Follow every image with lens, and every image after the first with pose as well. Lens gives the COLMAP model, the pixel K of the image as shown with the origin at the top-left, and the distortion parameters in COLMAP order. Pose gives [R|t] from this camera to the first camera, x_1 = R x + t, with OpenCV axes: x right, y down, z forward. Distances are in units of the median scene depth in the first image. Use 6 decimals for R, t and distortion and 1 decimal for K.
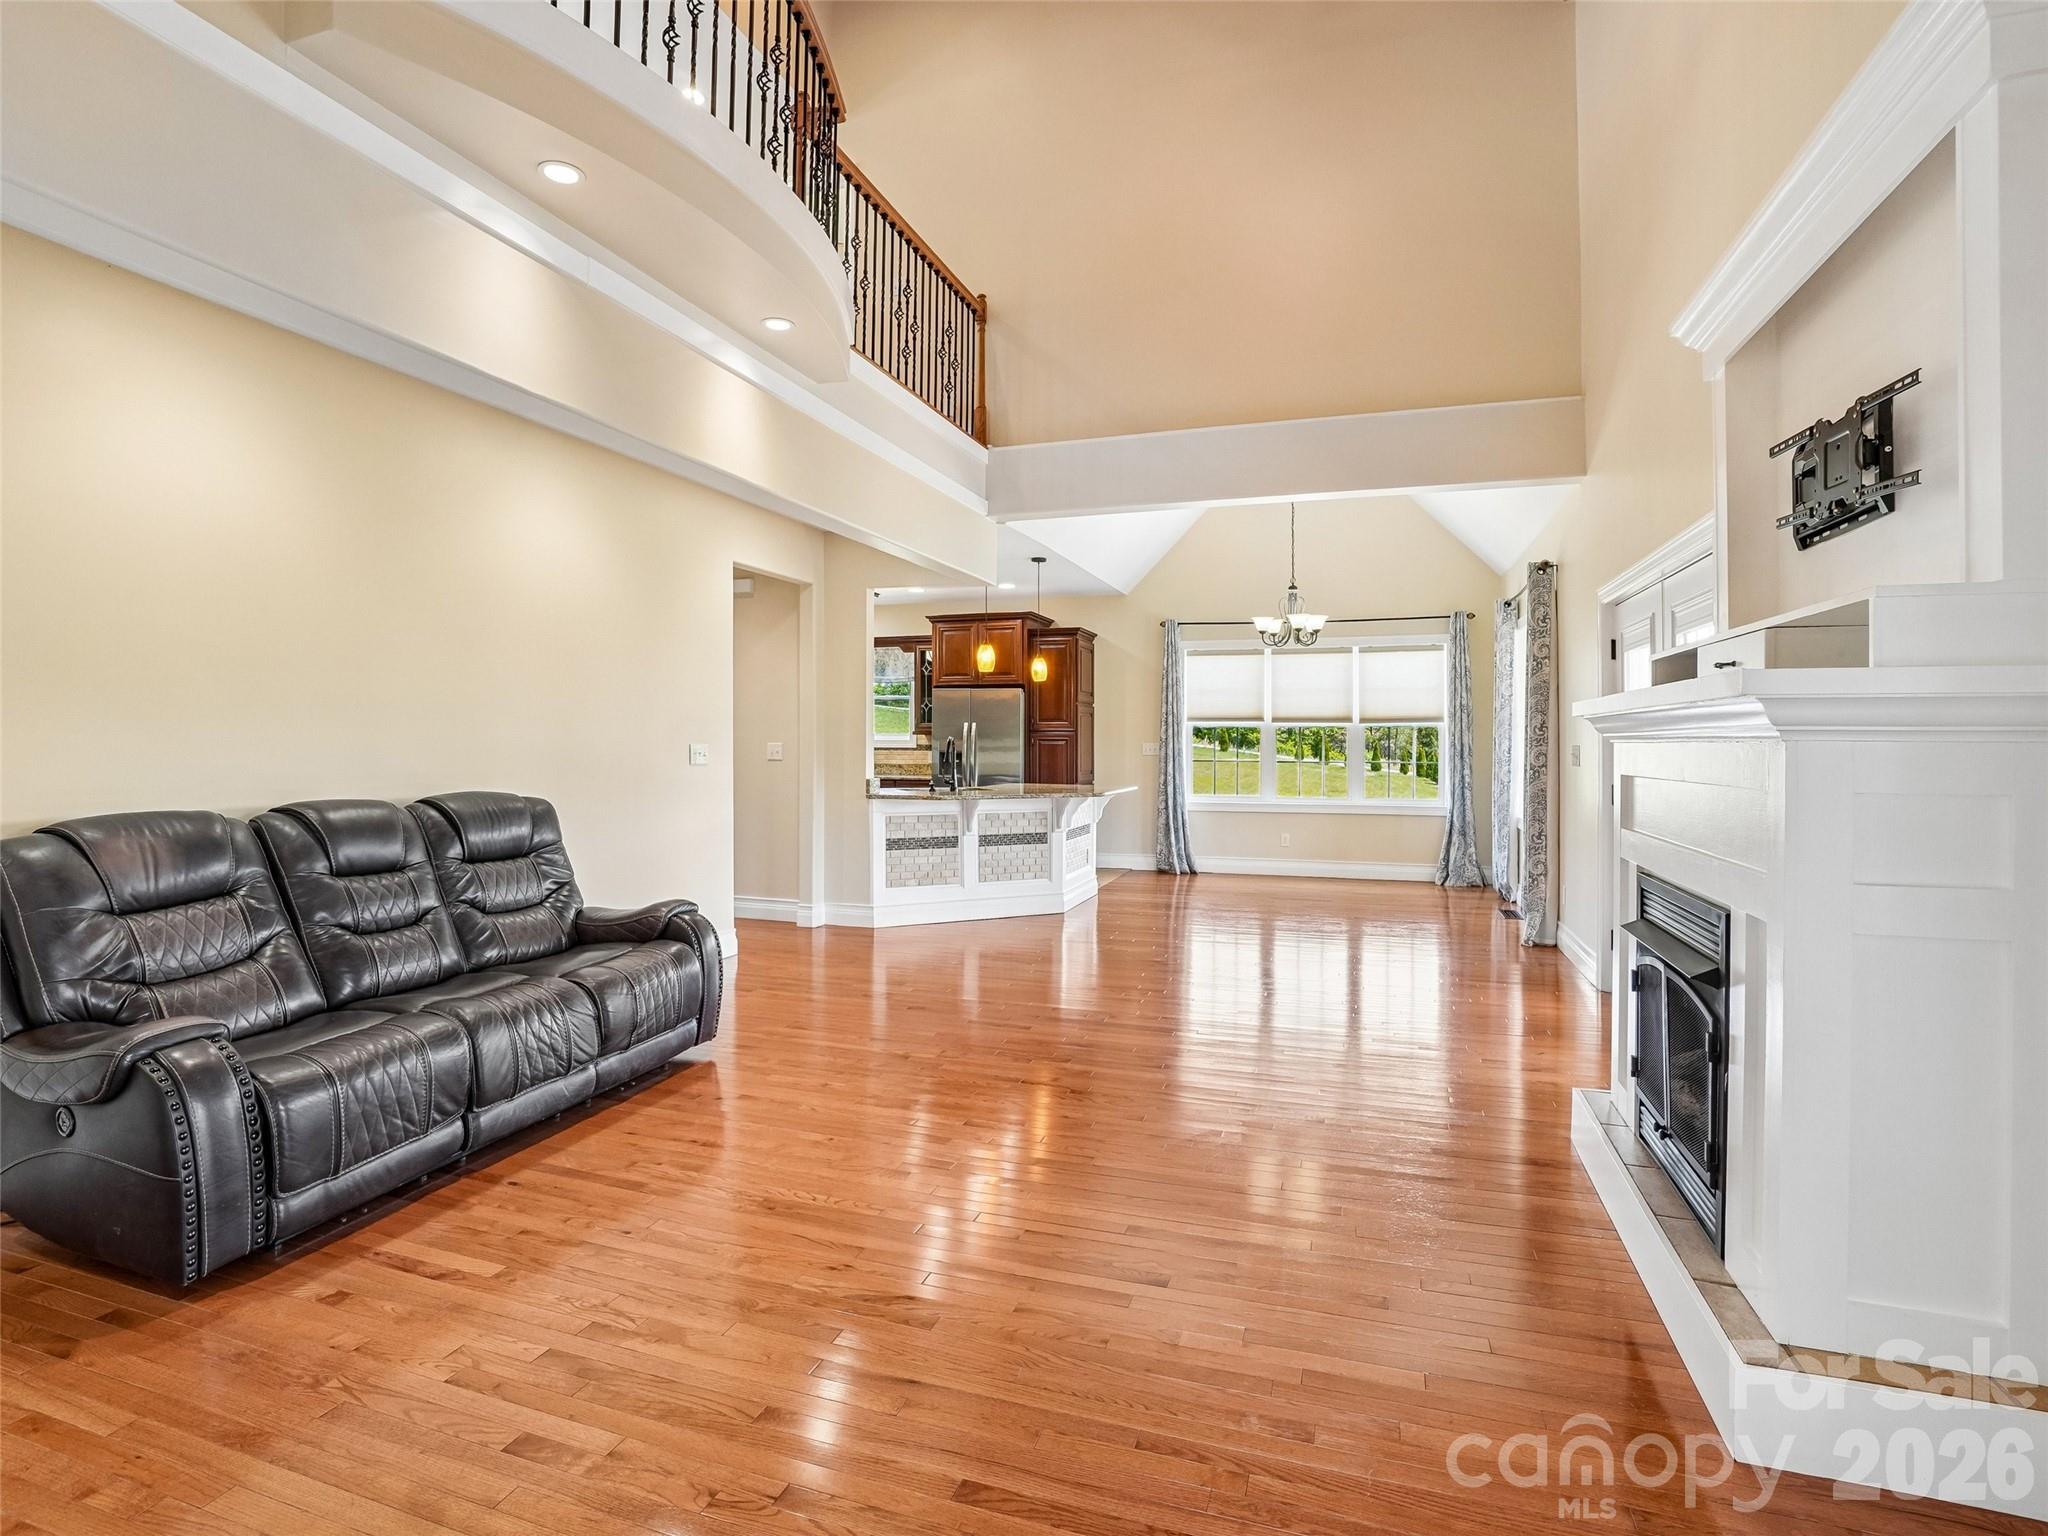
lens RADIAL K [[1016.3, 0, 1033.8], [0, 1016.3, 728.8], [0, 0, 1]] dist [-0.044035, 0.006417]
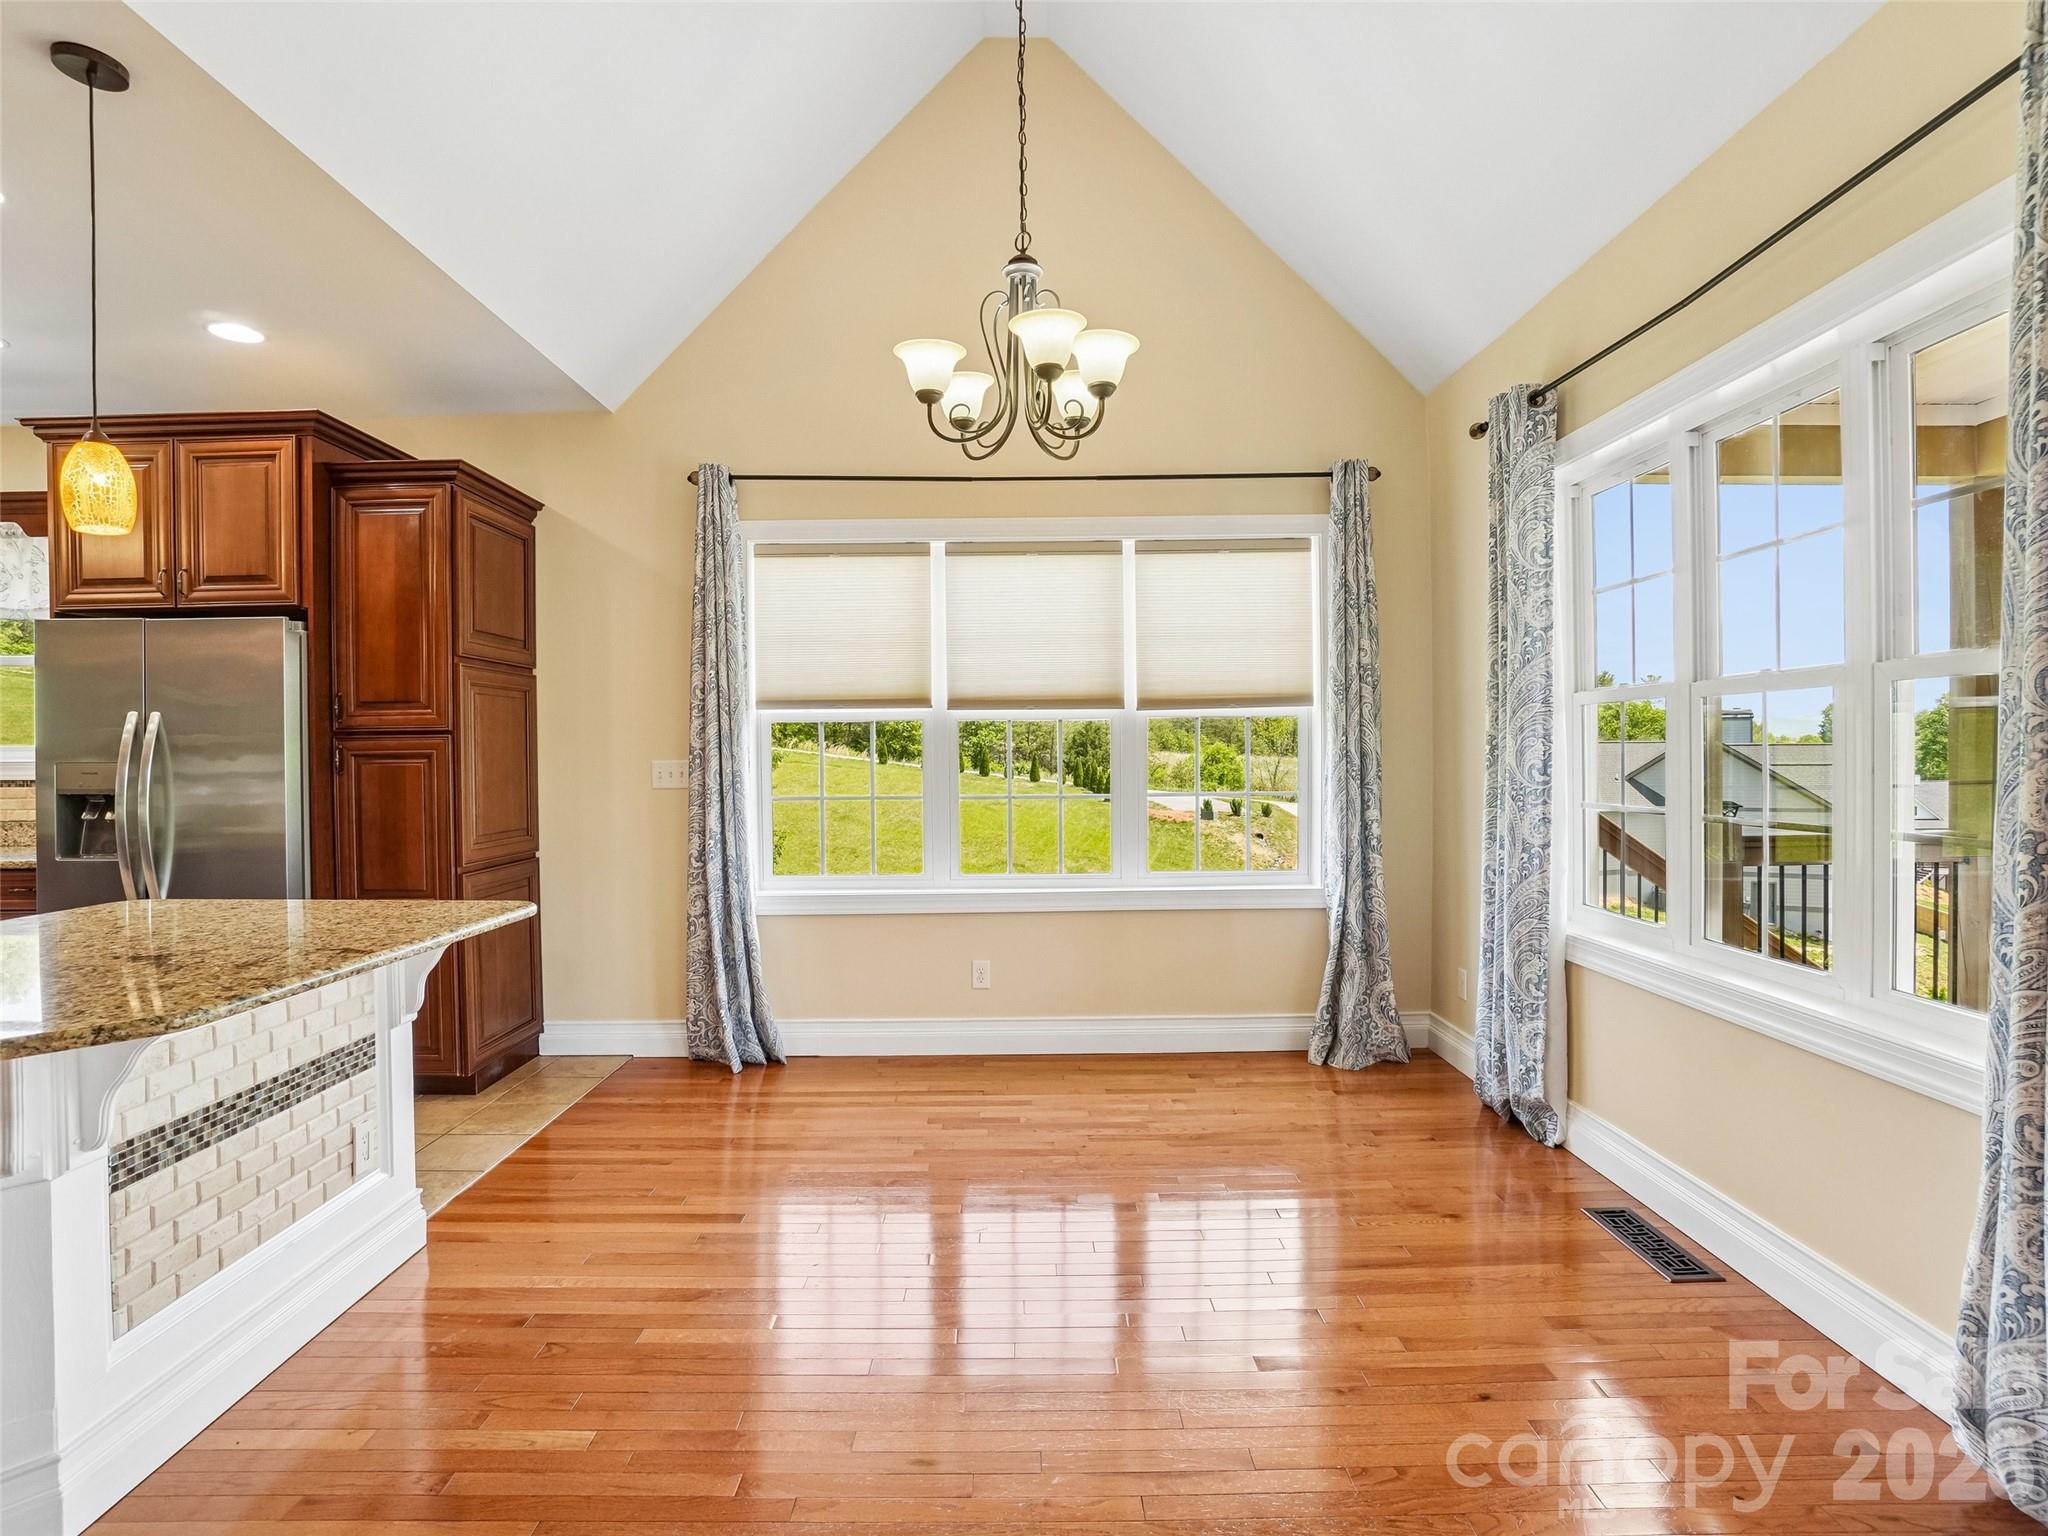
lens RADIAL K [[1016.3, 0, 1021.8], [0, 1016.3, 755.4], [0, 0, 1]] dist [-0.044035, 0.006417]
pose [[0.949509, -0.014395, 0.313409, 0.127887], [0.010145, 0.999833, 0.015187, 0.007576], [-0.313575, -0.011241, 0.949497, 0.578059]]
